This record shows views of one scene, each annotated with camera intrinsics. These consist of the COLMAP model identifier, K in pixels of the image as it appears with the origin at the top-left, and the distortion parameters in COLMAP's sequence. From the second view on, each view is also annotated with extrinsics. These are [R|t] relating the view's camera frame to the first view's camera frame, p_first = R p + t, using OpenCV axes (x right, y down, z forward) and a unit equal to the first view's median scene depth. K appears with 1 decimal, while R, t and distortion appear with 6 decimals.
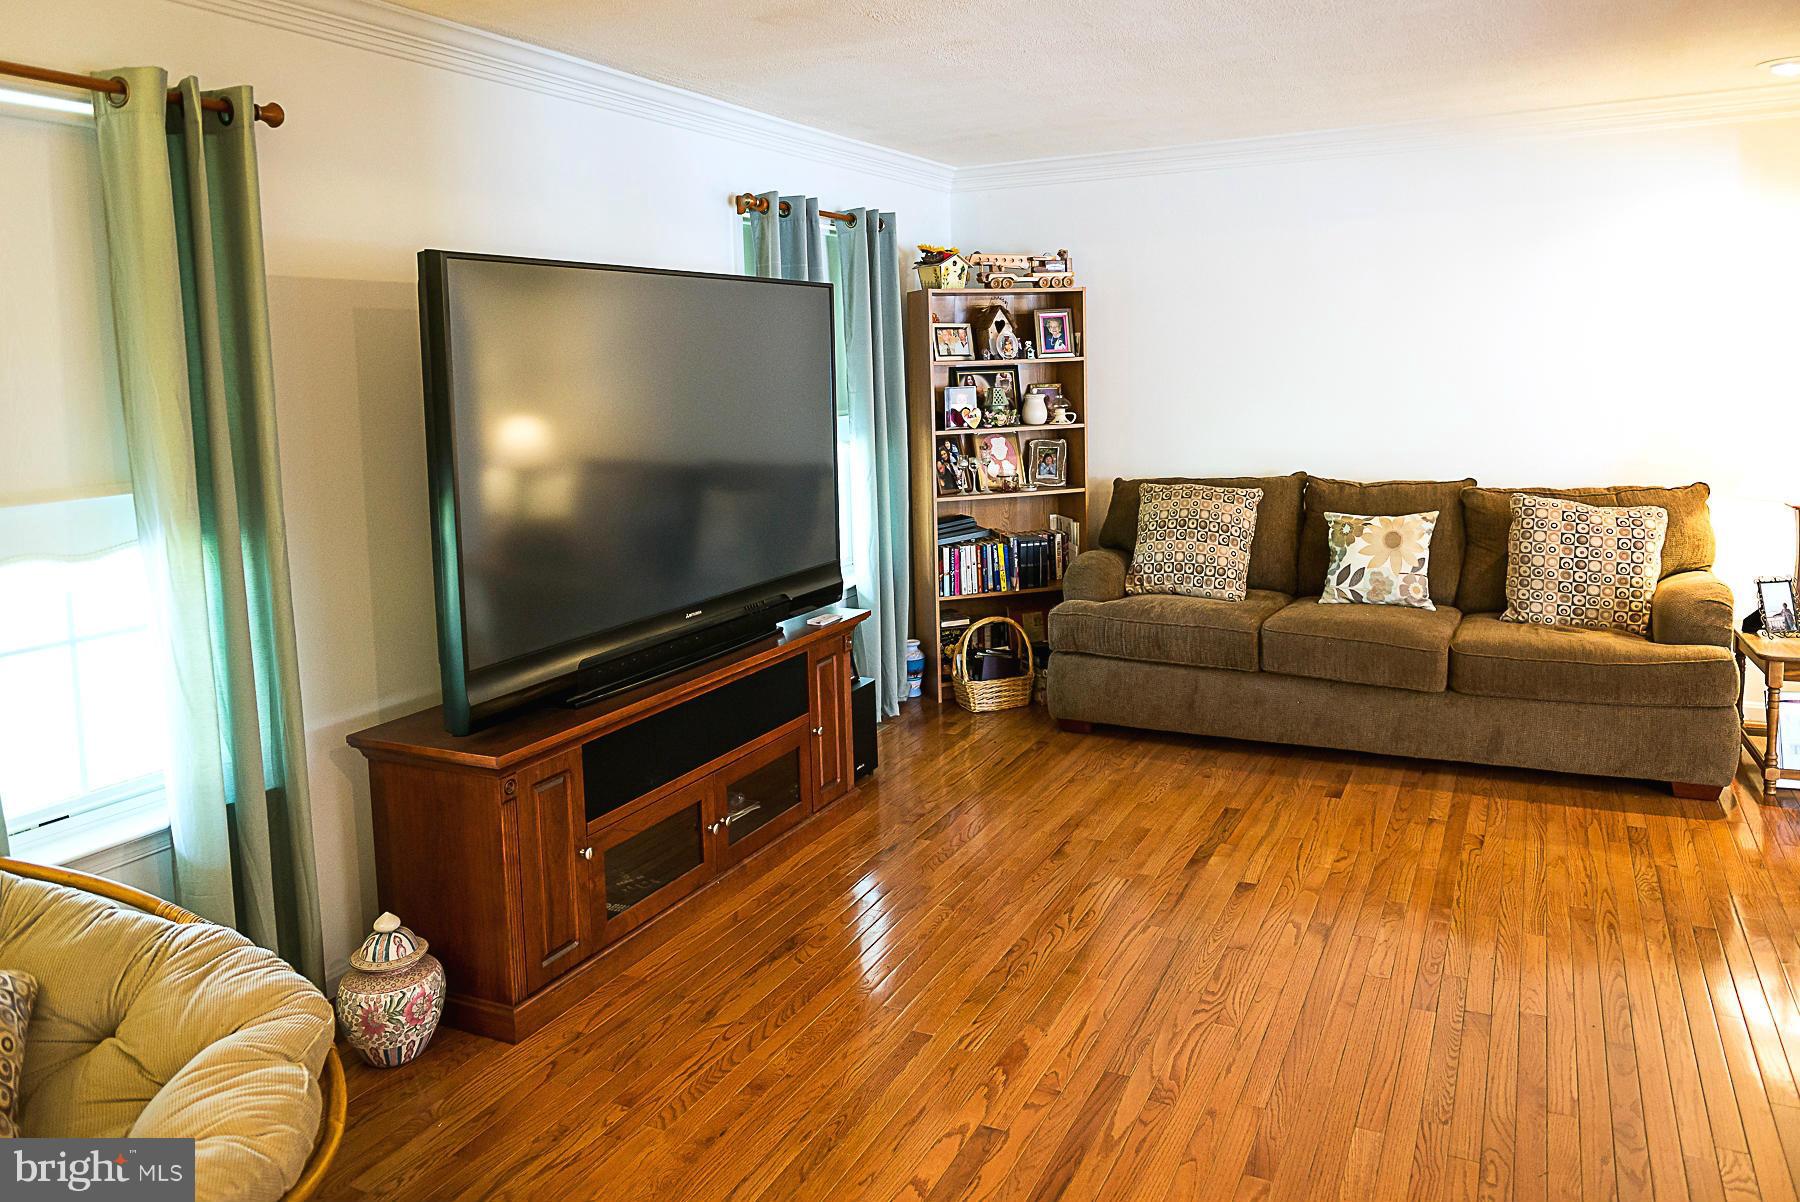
lens RADIAL K [[1255.2, 0, 947.8], [0, 1255.2, 485.4], [0, 0, 1]] dist [0.000122, -0.008578]
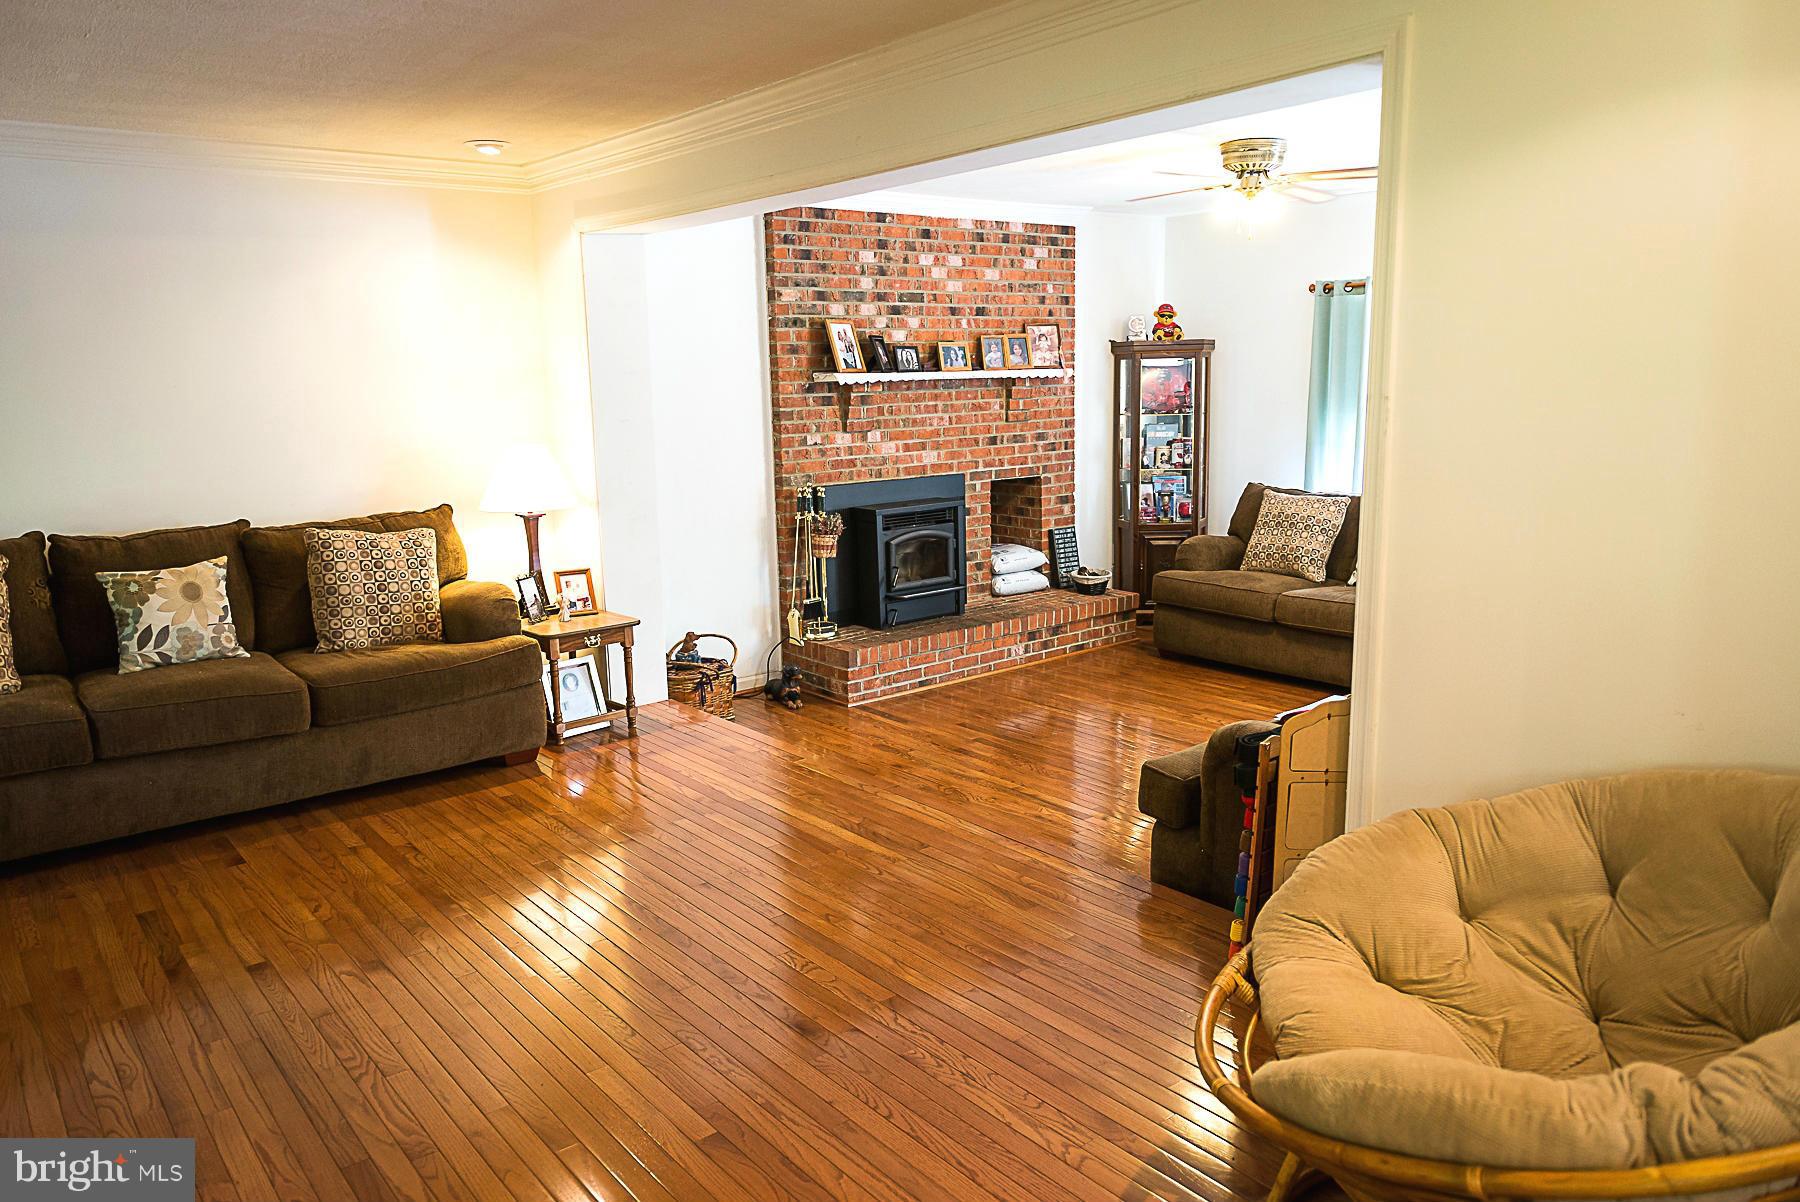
lens RADIAL K [[1255.2, 0, 896.9], [0, 1255.2, 601.5], [0, 0, 1]] dist [0.000122, -0.008578]
pose [[0.434910, -0.145170, 0.888695, -0.261363], [0.096535, 0.988748, 0.114272, -0.005484], [-0.895284, 0.036092, 0.444031, 0.122582]]
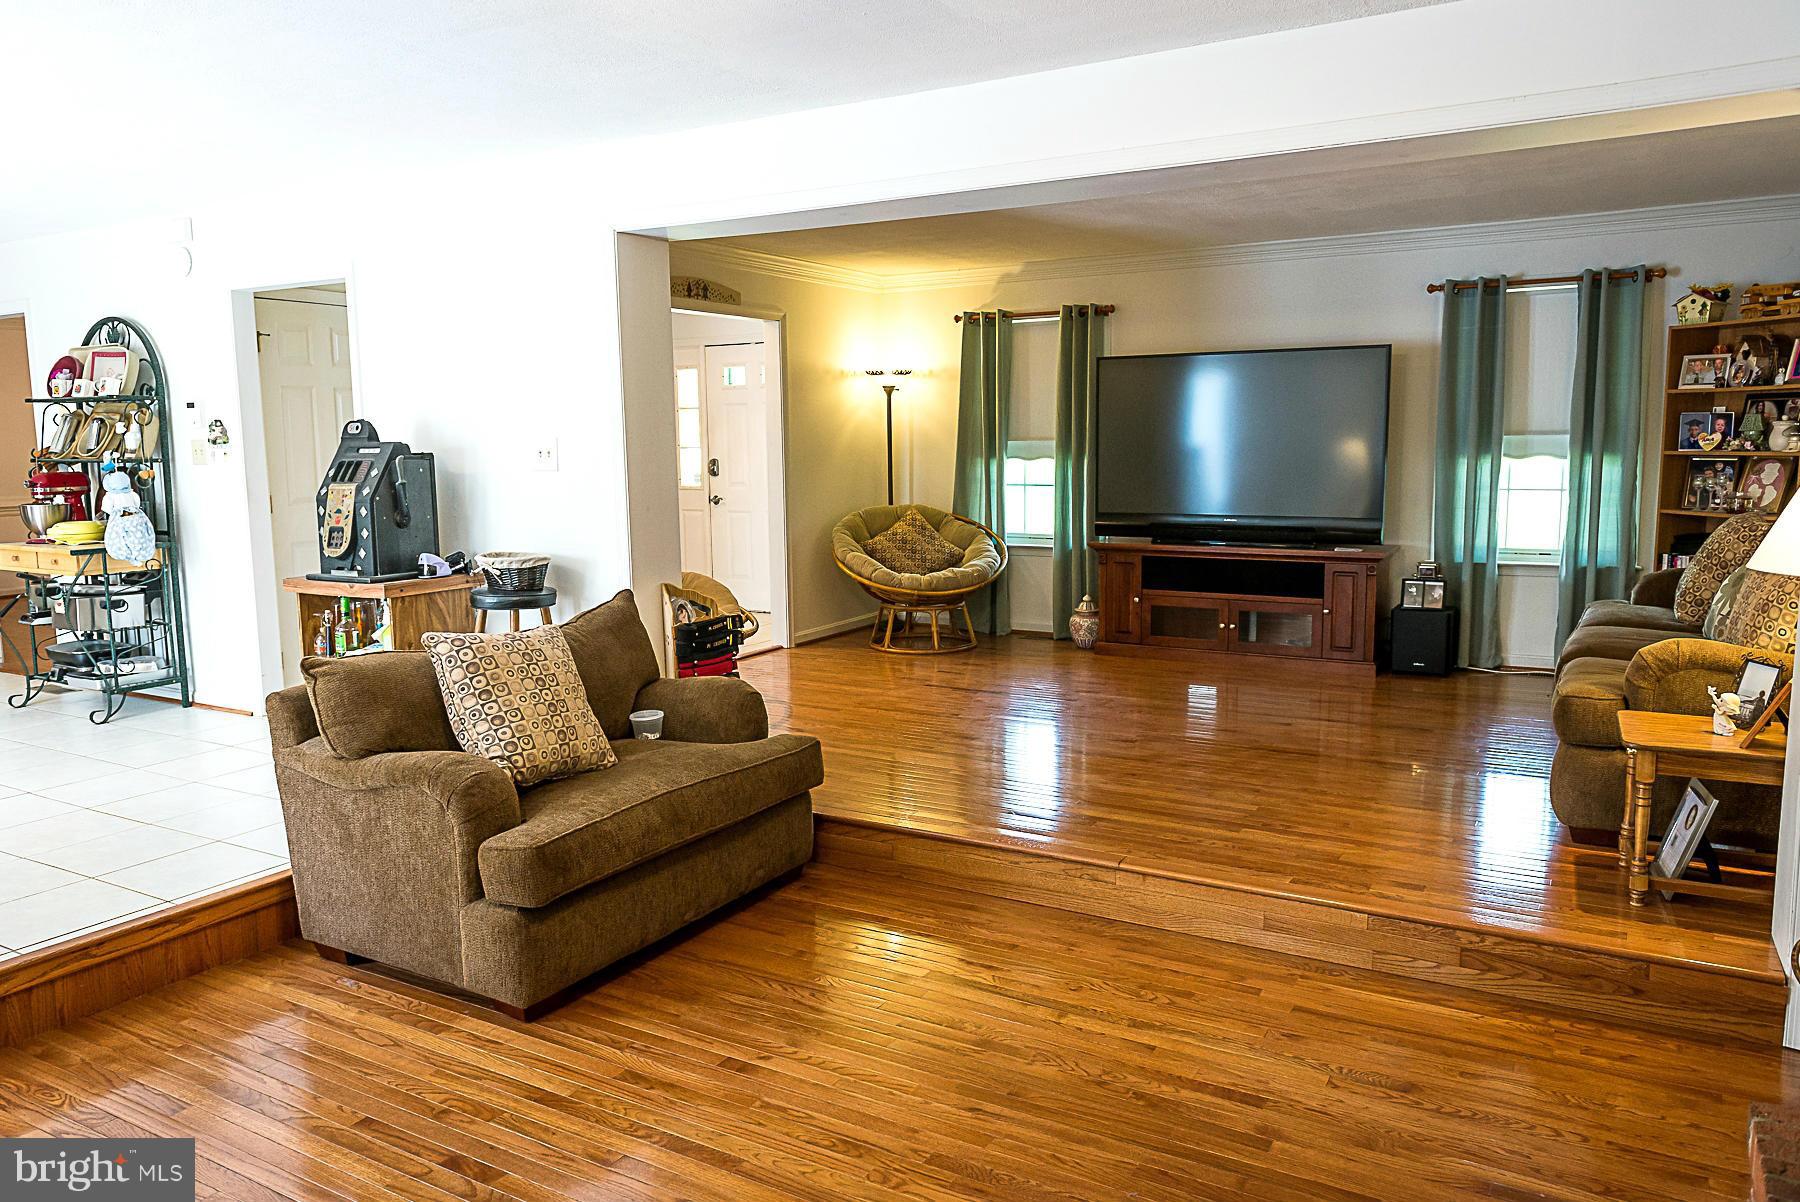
lens RADIAL K [[1255.2, 0, 897.2], [0, 1255.2, 600.4], [0, 0, 1]] dist [0.000122, -0.008578]
pose [[-0.078614, 0.163556, -0.983397, 1.414314], [-0.080070, 0.982227, 0.169762, -0.055679], [0.993684, 0.092086, -0.064121, 0.453991]]
